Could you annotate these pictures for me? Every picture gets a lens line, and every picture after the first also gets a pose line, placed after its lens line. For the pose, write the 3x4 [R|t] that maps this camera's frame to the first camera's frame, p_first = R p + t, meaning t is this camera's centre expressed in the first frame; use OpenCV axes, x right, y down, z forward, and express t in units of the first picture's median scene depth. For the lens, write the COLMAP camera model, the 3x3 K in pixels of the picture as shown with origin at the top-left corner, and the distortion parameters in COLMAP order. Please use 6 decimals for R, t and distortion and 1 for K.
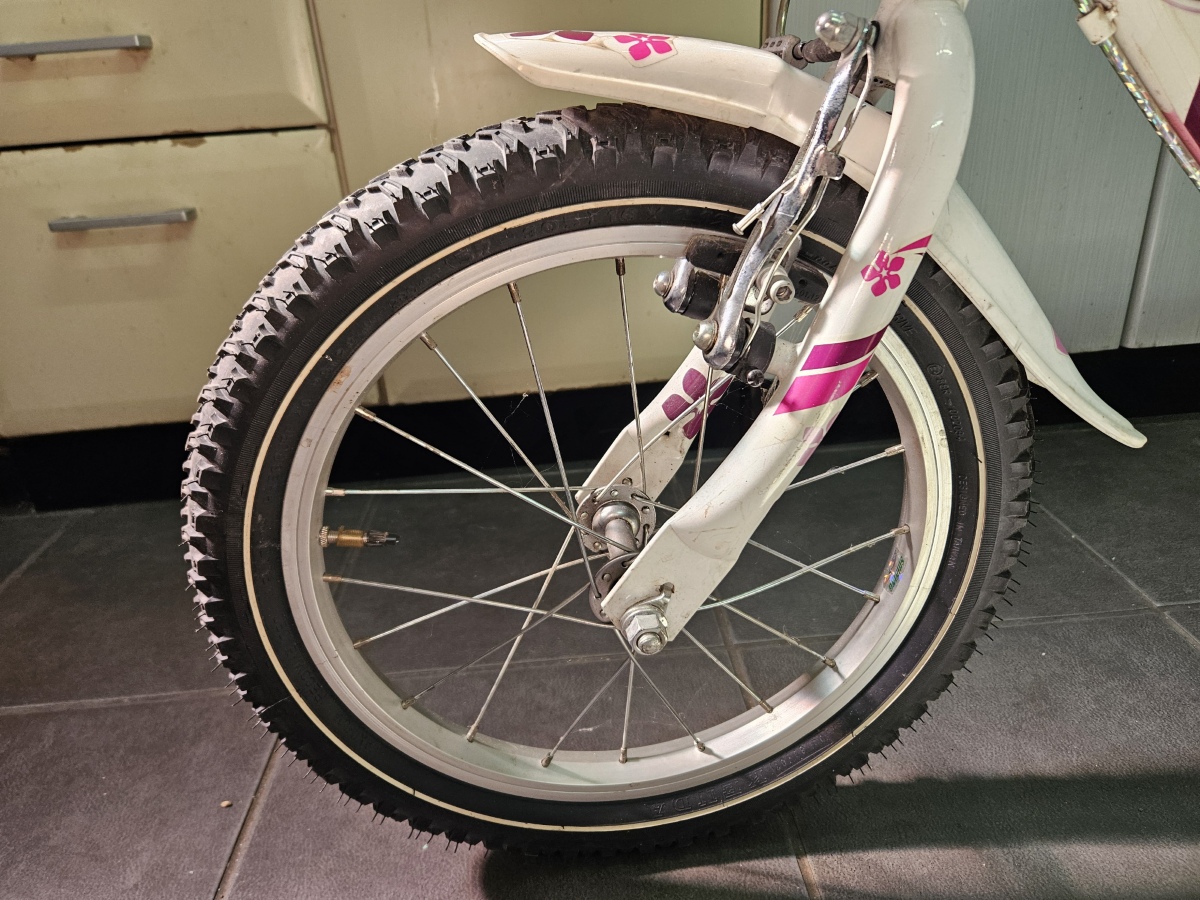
lens RADIAL K [[817.2, 0, 580.7], [0, 817.2, 453.1], [0, 0, 1]] dist [0.060808, -0.065684]
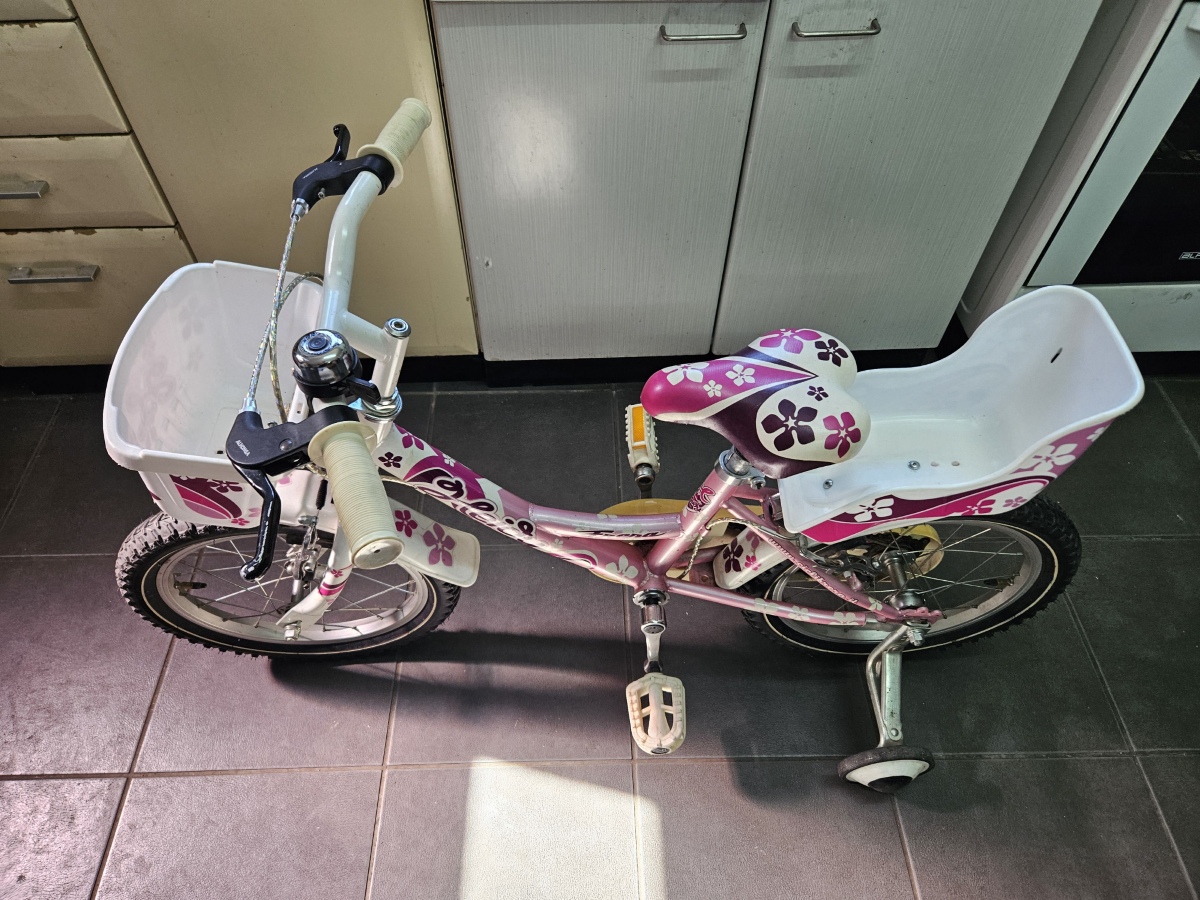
lens RADIAL K [[817.0, 0, 595.8], [0, 817.0, 446.9], [0, 0, 1]] dist [0.051213, -0.048596]
pose [[0.997127, 0.064754, 0.039301, 0.750697], [-0.075612, 0.881859, 0.465412, -1.358231], [-0.004521, -0.467047, 0.884221, -0.954496]]
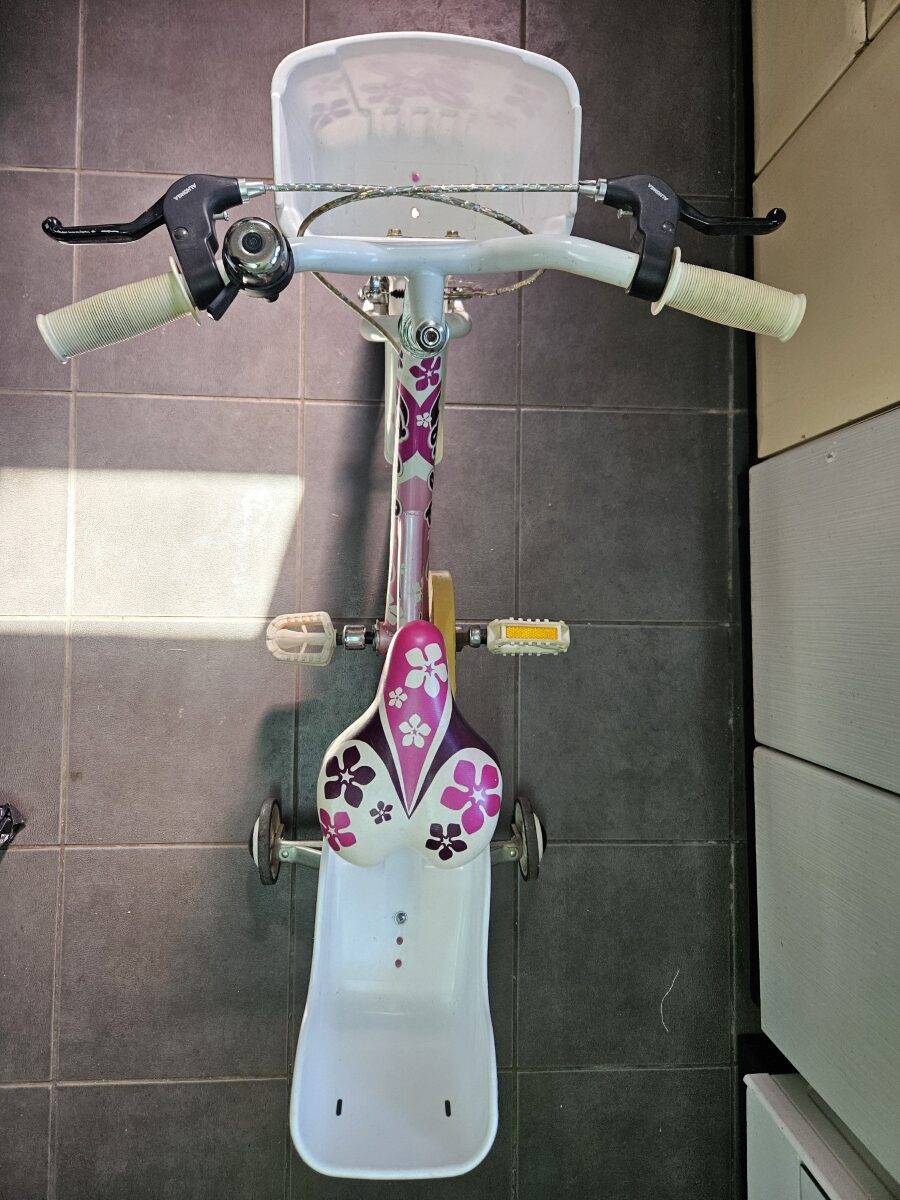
lens RADIAL K [[817.2, 0, 450.6], [0, 817.2, 595.9], [0, 0, 1]] dist [0.060808, -0.065684]
pose [[-0.069562, 0.996727, 0.041182, 0.792315], [-0.448575, -0.068125, 0.891145, -2.062811], [0.891034, 0.043516, 0.451846, -0.033943]]
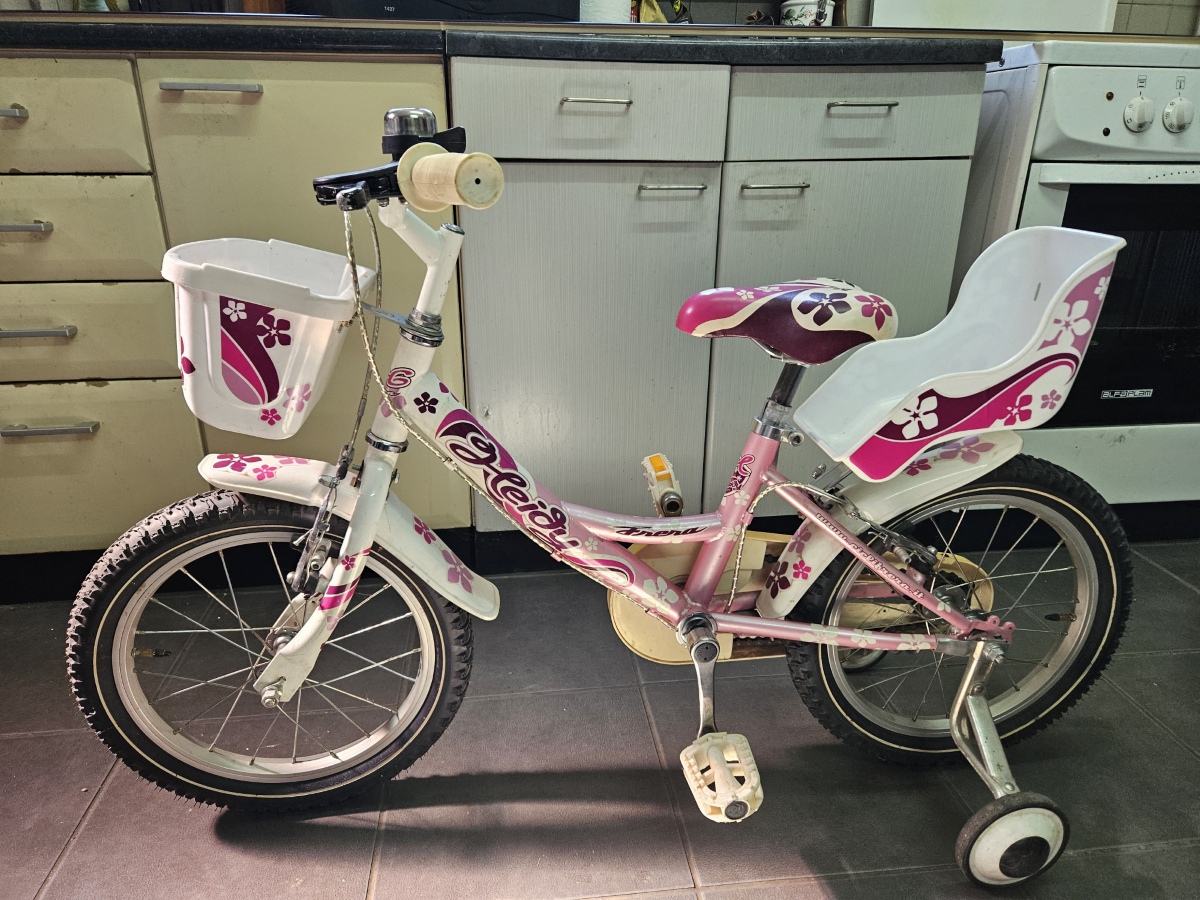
lens RADIAL K [[812.8, 0, 596.1], [0, 812.8, 456.5], [0, 0, 1]] dist [0.061847, -0.060744]
pose [[0.994934, 0.039224, 0.092559, 0.580890], [-0.032876, 0.997065, -0.069145, -0.258727], [-0.094999, 0.065752, 0.993304, -1.126501]]
